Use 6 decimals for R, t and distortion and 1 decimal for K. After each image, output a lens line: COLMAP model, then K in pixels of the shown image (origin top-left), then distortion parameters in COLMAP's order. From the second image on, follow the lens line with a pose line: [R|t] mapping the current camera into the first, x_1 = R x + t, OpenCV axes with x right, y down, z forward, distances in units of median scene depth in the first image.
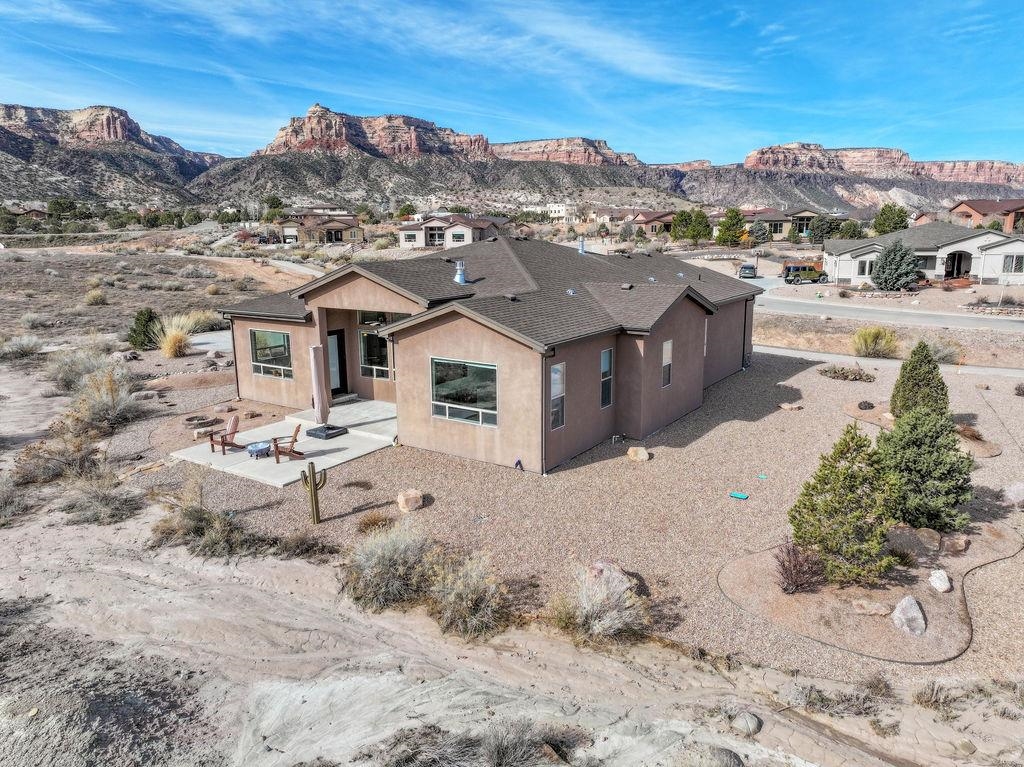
lens RADIAL K [[718.2, 0, 514.6], [0, 718.2, 366.3], [0, 0, 1]] dist [0.004242, 0.009164]
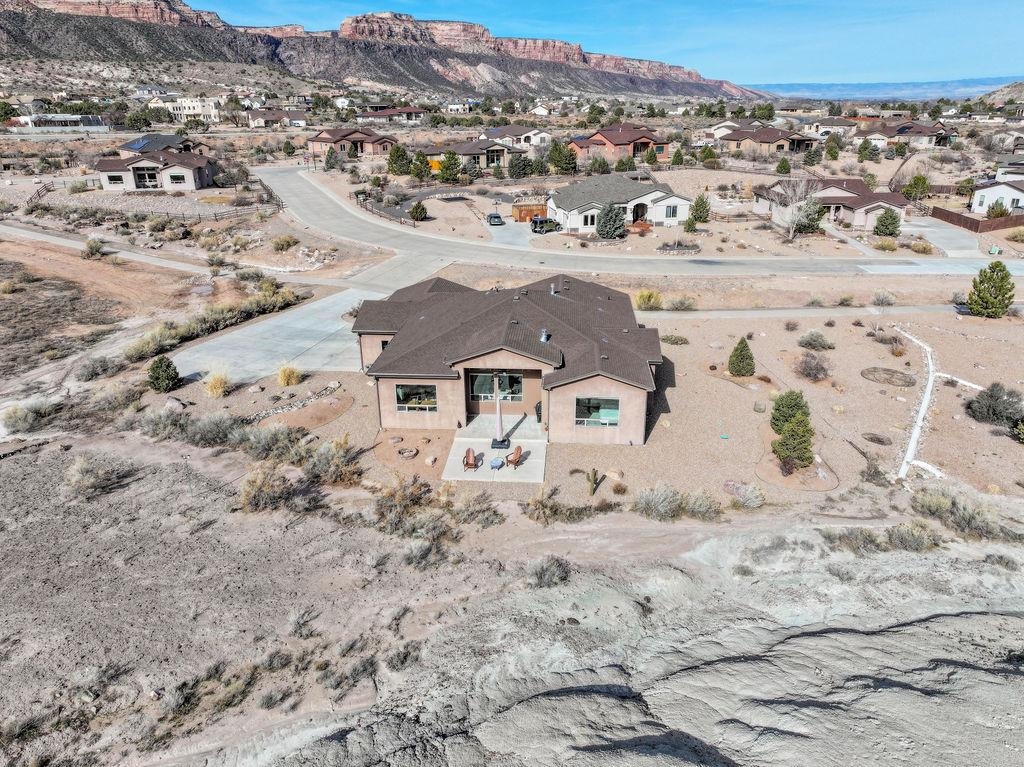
lens RADIAL K [[718.2, 0, 514.6], [0, 718.2, 366.3], [0, 0, 1]] dist [0.004242, 0.009164]
pose [[0.867972, -0.168211, 0.467257, -0.174917], [0.089429, 0.978449, 0.186117, -0.070798], [-0.488494, -0.119758, 0.864310, -0.083088]]
